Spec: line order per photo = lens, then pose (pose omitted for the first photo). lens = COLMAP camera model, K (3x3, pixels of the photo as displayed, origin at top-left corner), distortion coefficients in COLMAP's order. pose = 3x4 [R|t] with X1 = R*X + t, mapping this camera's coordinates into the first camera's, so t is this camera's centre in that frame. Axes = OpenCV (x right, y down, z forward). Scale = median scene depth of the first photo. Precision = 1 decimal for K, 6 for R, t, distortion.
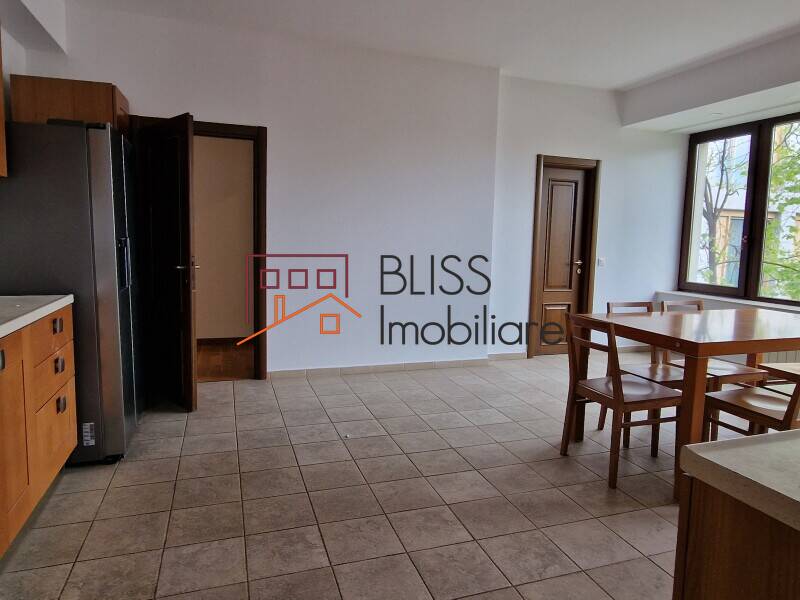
lens RADIAL K [[531.5, 0, 408.9], [0, 531.5, 290.0], [0, 0, 1]] dist [0.008173, 0.000908]
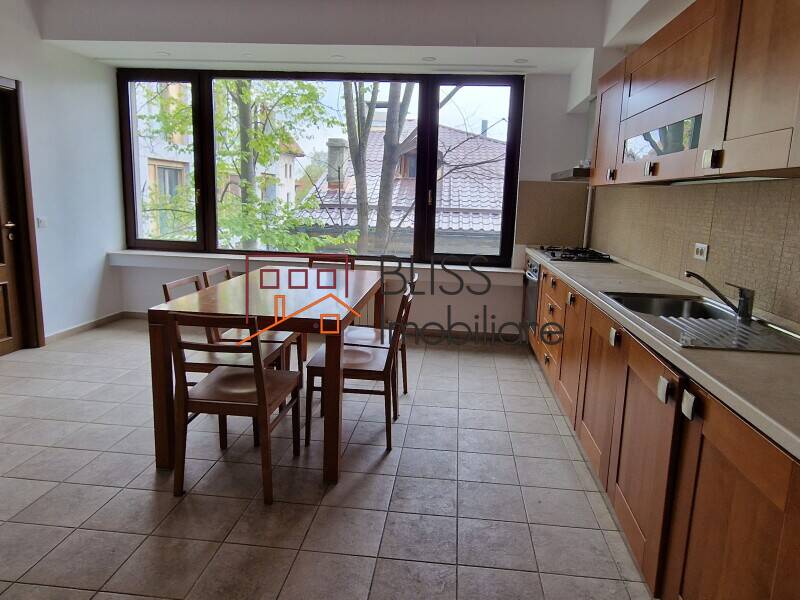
lens RADIAL K [[531.5, 0, 408.9], [0, 531.5, 290.0], [0, 0, 1]] dist [0.008173, 0.000908]
pose [[0.420651, -0.171418, 0.890881, -0.113251], [0.068301, 0.985184, 0.157313, -0.043147], [-0.904648, -0.005326, 0.426127, 0.213953]]
